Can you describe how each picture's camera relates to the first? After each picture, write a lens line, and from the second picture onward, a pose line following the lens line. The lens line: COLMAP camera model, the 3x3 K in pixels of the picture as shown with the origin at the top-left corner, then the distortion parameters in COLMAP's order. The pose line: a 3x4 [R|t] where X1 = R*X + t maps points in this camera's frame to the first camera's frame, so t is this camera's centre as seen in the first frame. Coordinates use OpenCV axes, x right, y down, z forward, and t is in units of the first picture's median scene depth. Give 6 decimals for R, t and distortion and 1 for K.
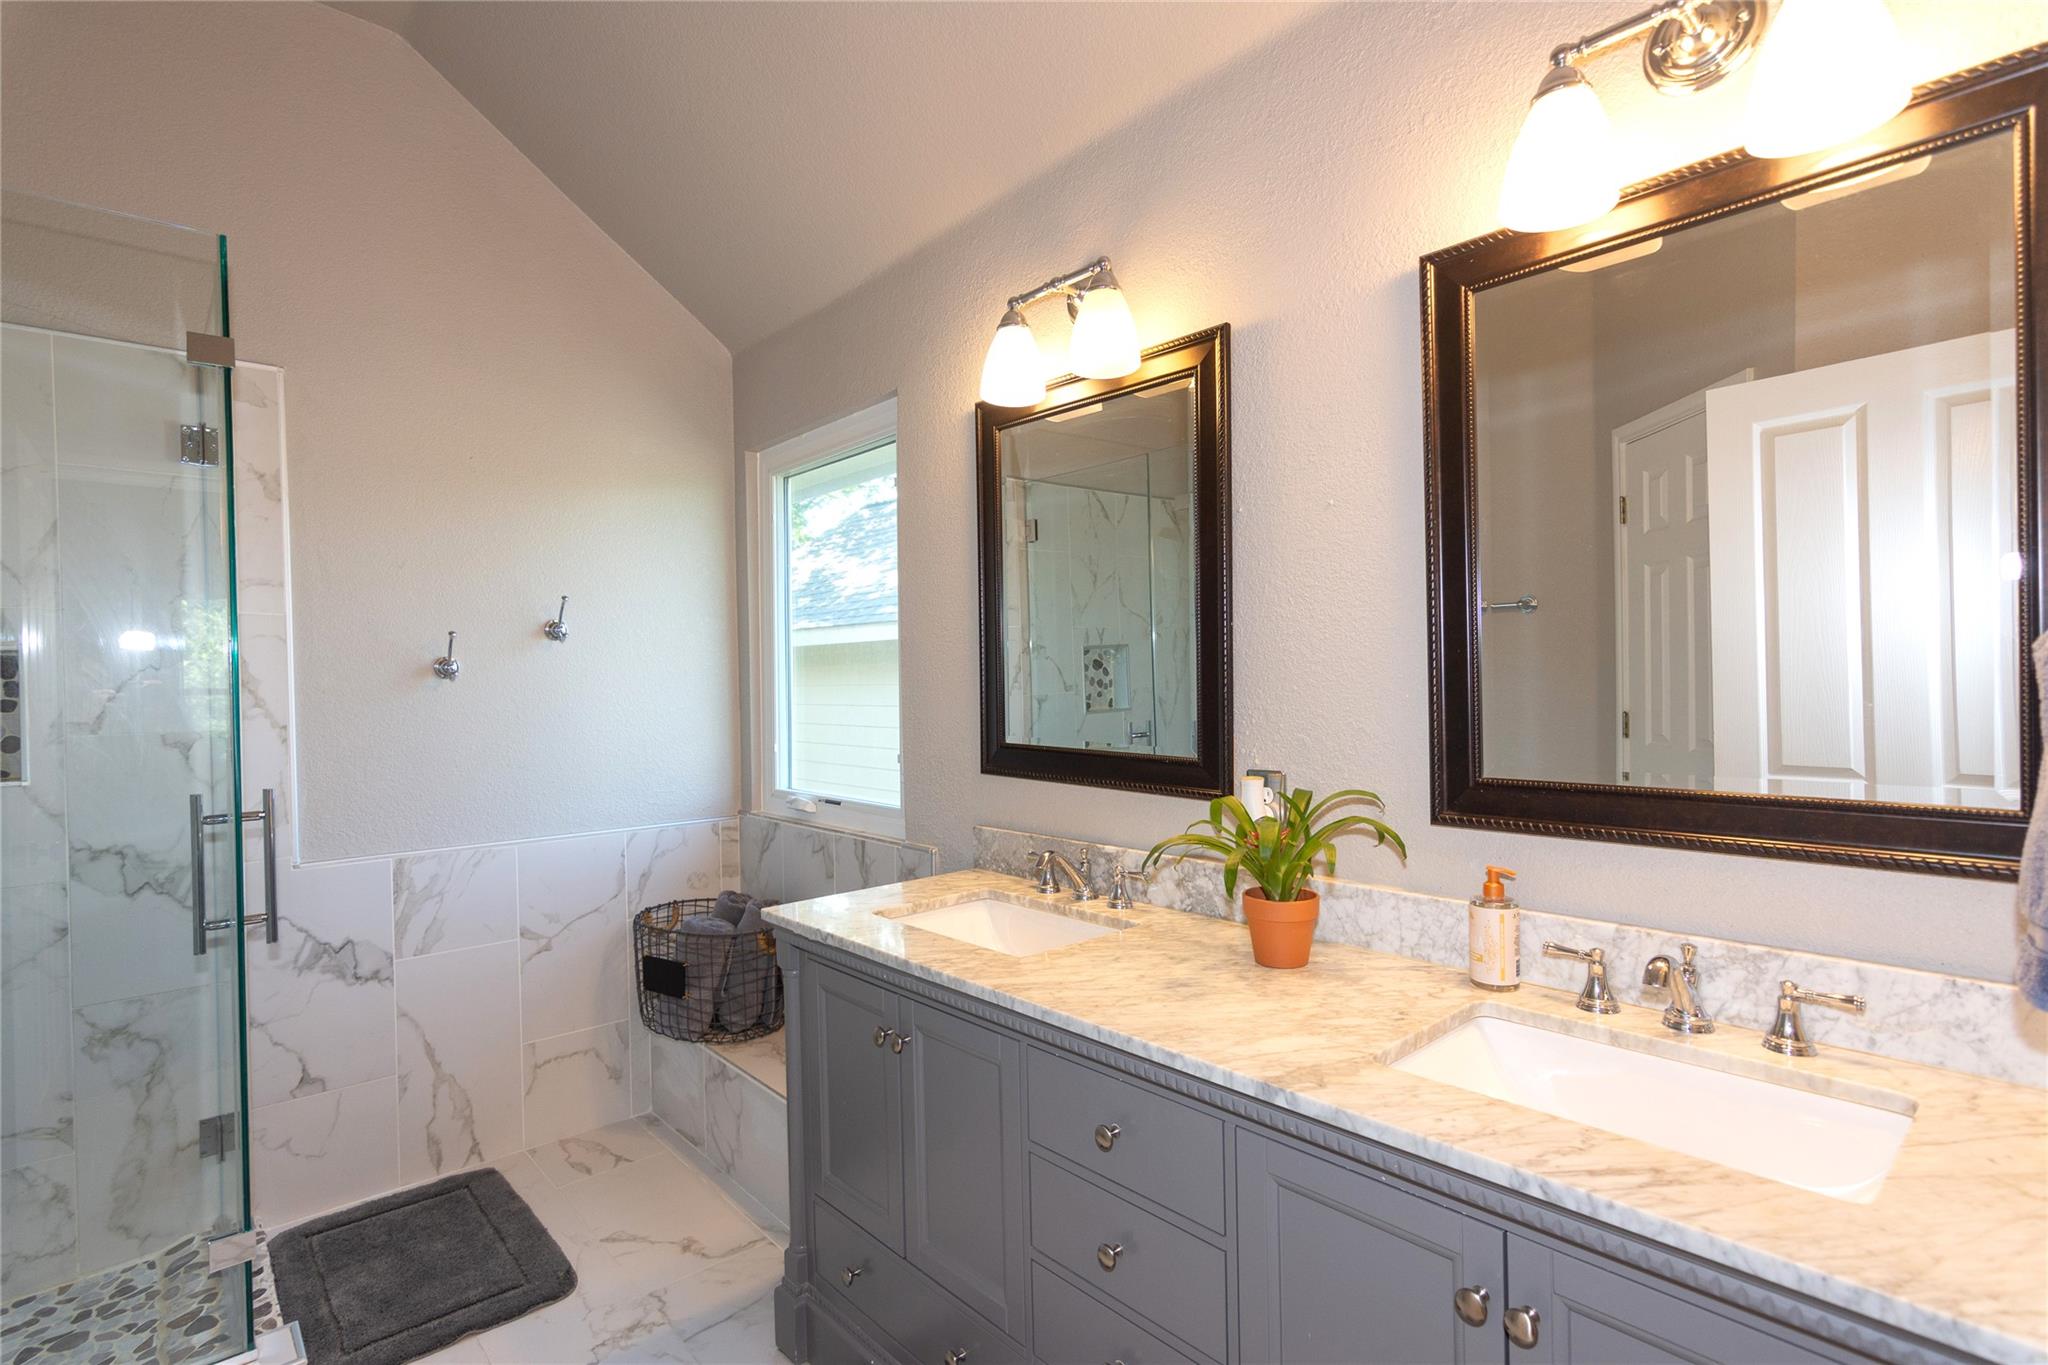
lens RADIAL K [[999.8, 0, 1025.5], [0, 999.8, 676.9], [0, 0, 1]] dist [-0.002003, 0.001890]
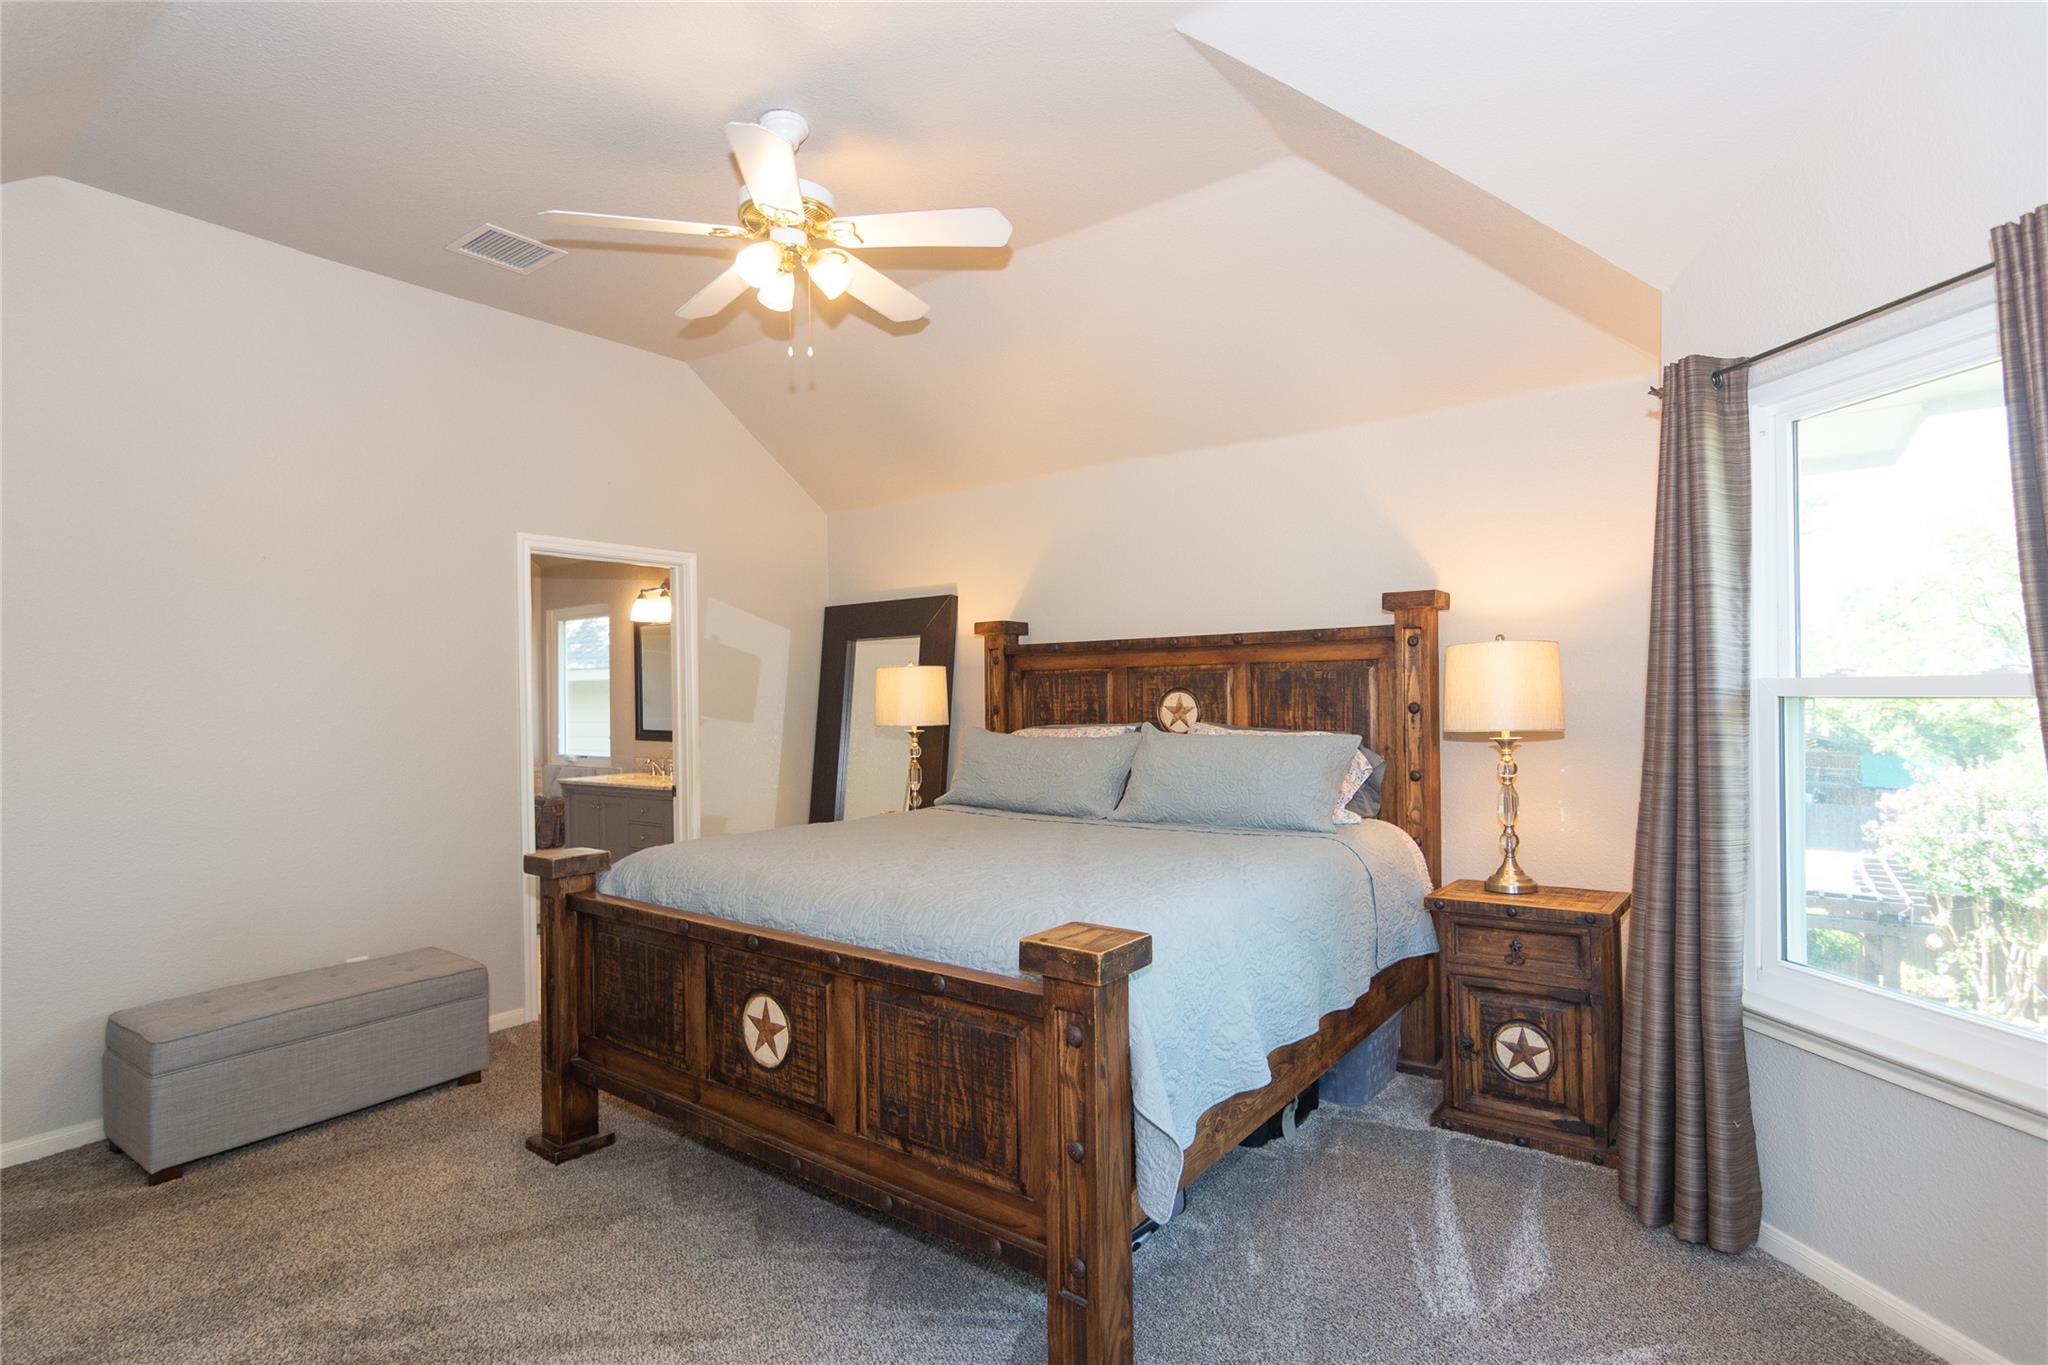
lens RADIAL K [[999.8, 0, 1019.7], [0, 999.8, 696.4], [0, 0, 1]] dist [-0.002003, 0.001890]
pose [[0.980051, 0.005226, 0.198678, 0.403906], [-0.003399, 0.999949, -0.009539, -0.007650], [-0.198717, 0.008673, 0.980018, -1.780852]]
